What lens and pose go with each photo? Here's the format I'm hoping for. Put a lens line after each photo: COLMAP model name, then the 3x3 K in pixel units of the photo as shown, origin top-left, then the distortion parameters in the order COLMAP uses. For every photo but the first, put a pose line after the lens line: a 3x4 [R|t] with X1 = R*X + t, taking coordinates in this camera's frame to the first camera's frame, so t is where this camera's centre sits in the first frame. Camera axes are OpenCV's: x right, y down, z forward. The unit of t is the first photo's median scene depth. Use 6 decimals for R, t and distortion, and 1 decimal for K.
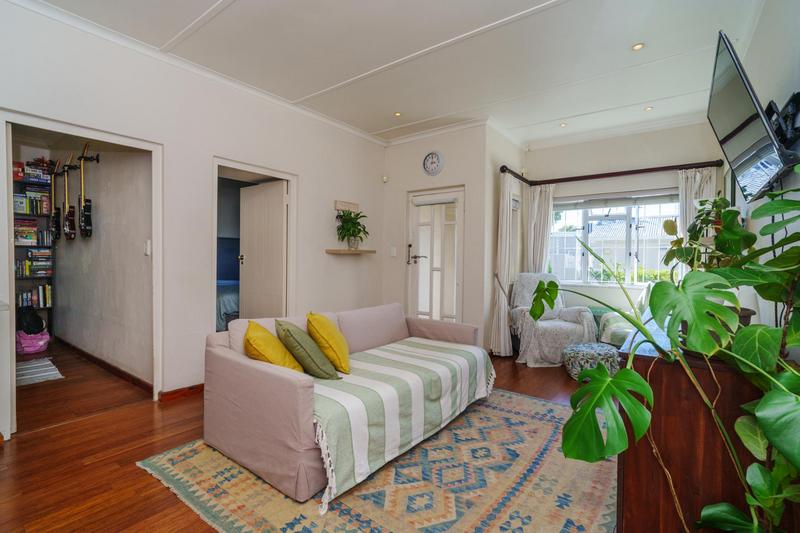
lens RADIAL K [[373.9, 0, 400.0], [0, 373.9, 266.5], [0, 0, 1]] dist [-0.014076, -0.000481]
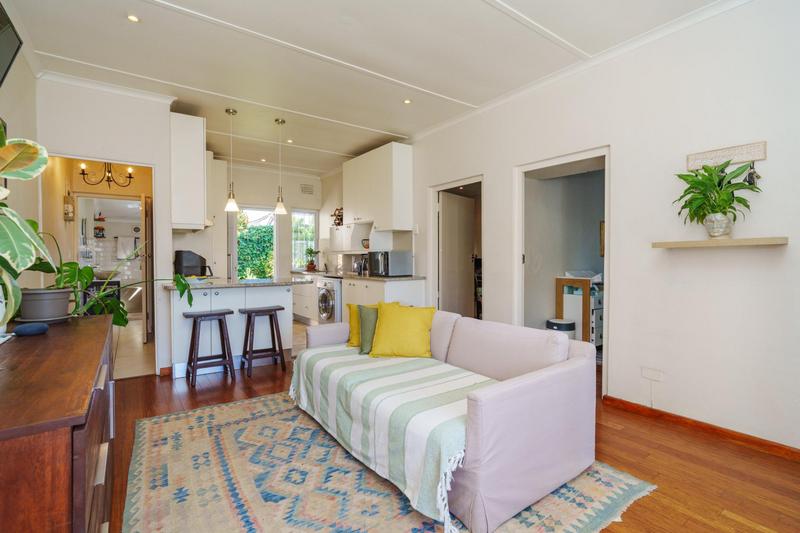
lens RADIAL K [[375.7, 0, 406.1], [0, 375.7, 265.3], [0, 0, 1]] dist [-0.013944, 0.008636]
pose [[-0.288197, 0.007863, -0.957539, 0.968479], [-0.017287, 0.999761, 0.013412, -0.018299], [0.957415, 0.020418, -0.287992, 1.462143]]
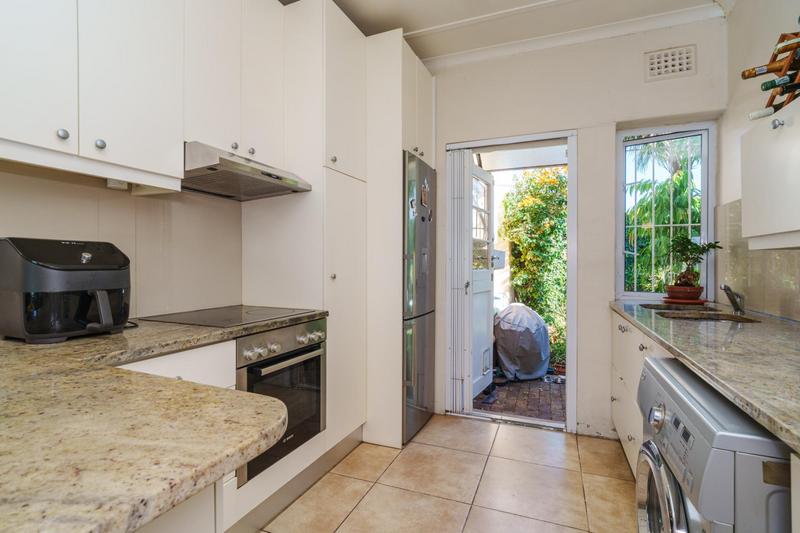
lens RADIAL K [[376.4, 0, 396.7], [0, 376.4, 263.1], [0, 0, 1]] dist [-0.002146, 0.000421]
pose [[-0.971423, -0.016224, -0.236799, -0.827772], [-0.019309, 0.999756, 0.010712, -0.026006], [0.236567, 0.014978, -0.971500, 0.598224]]
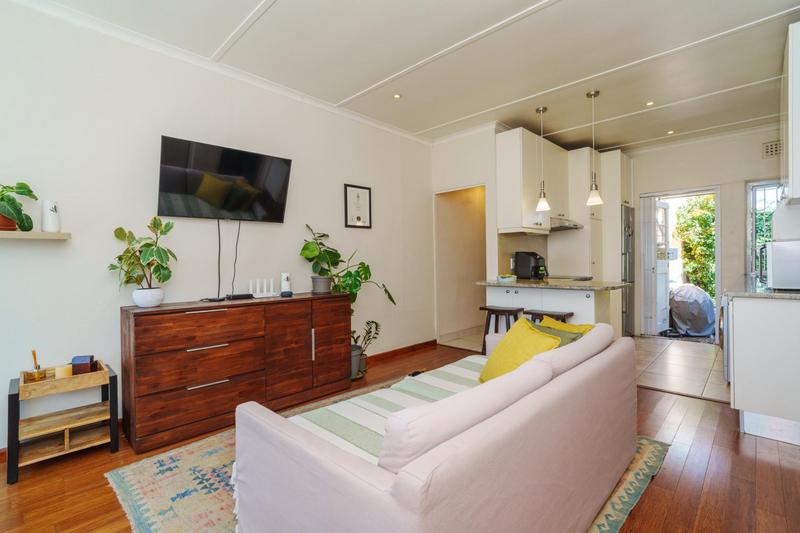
lens RADIAL K [[373.9, 0, 400.0], [0, 373.9, 266.5], [0, 0, 1]] dist [-0.014076, -0.000481]
pose [[-0.991914, -0.001422, 0.126901, -0.055944], [0.002452, 0.999536, 0.030361, -0.028867], [-0.126885, 0.030426, -0.991451, 1.975233]]
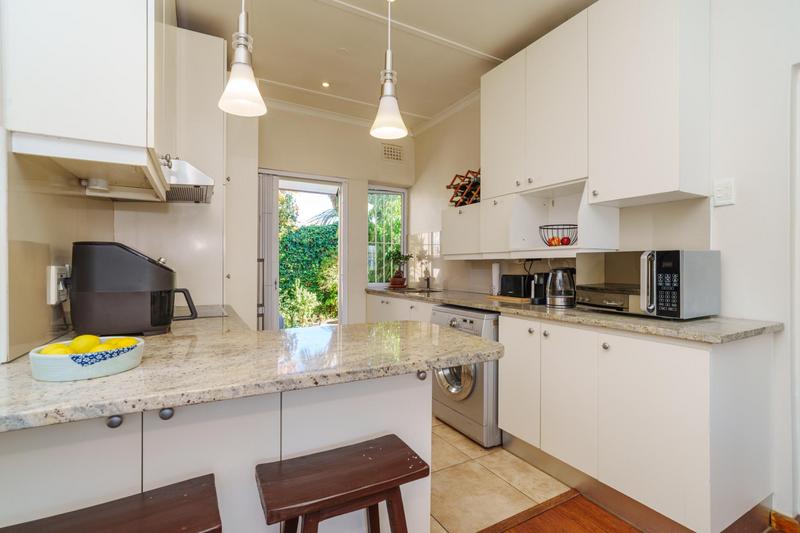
lens RADIAL K [[380.7, 0, 407.6], [0, 380.7, 265.4], [0, 0, 1]] dist [0.001235, 0.001168]
pose [[-0.400183, -0.015147, -0.916310, -0.095609], [-0.022238, 0.999729, -0.006814, -0.017785], [0.916165, 0.017650, -0.400412, 0.591173]]
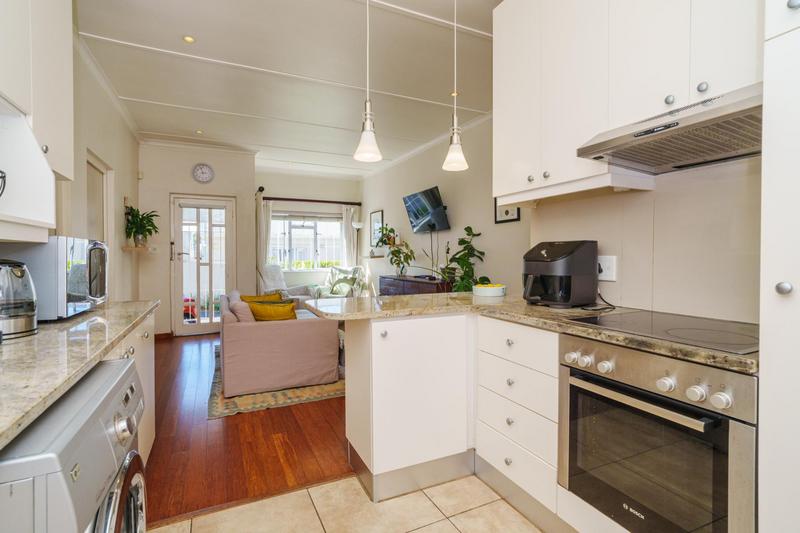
lens RADIAL K [[378.6, 0, 414.1], [0, 378.6, 260.3], [0, 0, 1]] dist [-0.001938, -0.000289]
pose [[0.427593, -0.025904, 0.903600, -1.430556], [0.021952, 0.999592, 0.018268, -0.025085], [-0.903705, 0.012024, 0.427988, -0.184613]]
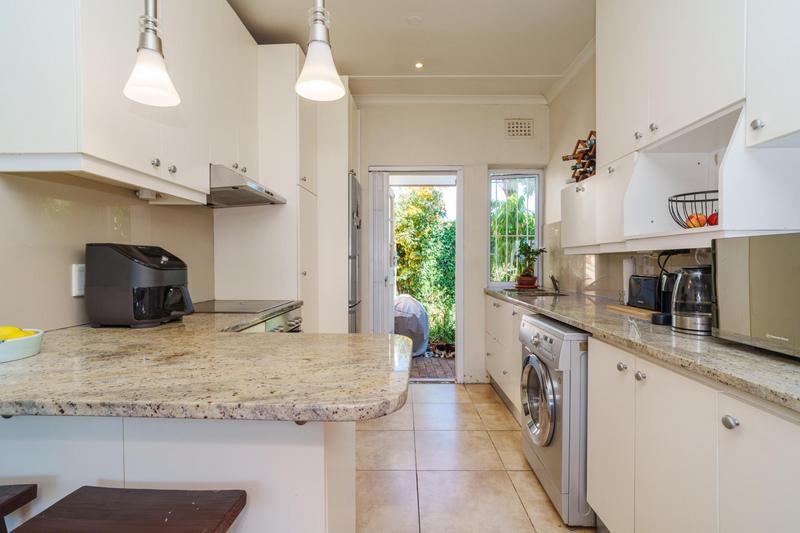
lens RADIAL K [[378.3, 0, 400.4], [0, 378.3, 264.9], [0, 0, 1]] dist [-0.001562, 0.000286]
pose [[-0.811972, -0.007317, -0.583651, -0.470868], [-0.018915, 0.999726, 0.013782, -0.027836], [0.583390, 0.022230, -0.811888, 0.767557]]
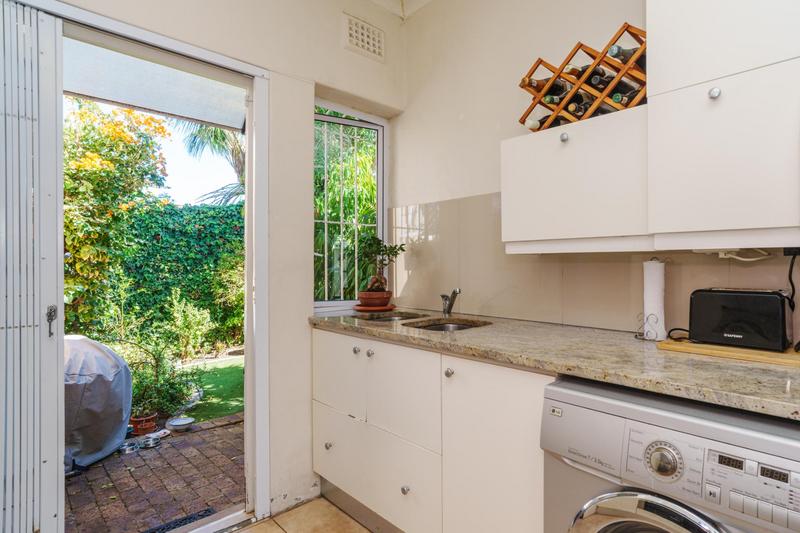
lens RADIAL K [[429.1, 0, 454.5], [0, 429.1, 266.8], [0, 0, 1]] dist [-0.005927, 0.000299]
pose [[-0.141604, -0.012678, -0.989842, -0.804994], [-0.018249, 0.999781, -0.010195, -0.020961], [0.989755, 0.016620, -0.141805, 0.120967]]
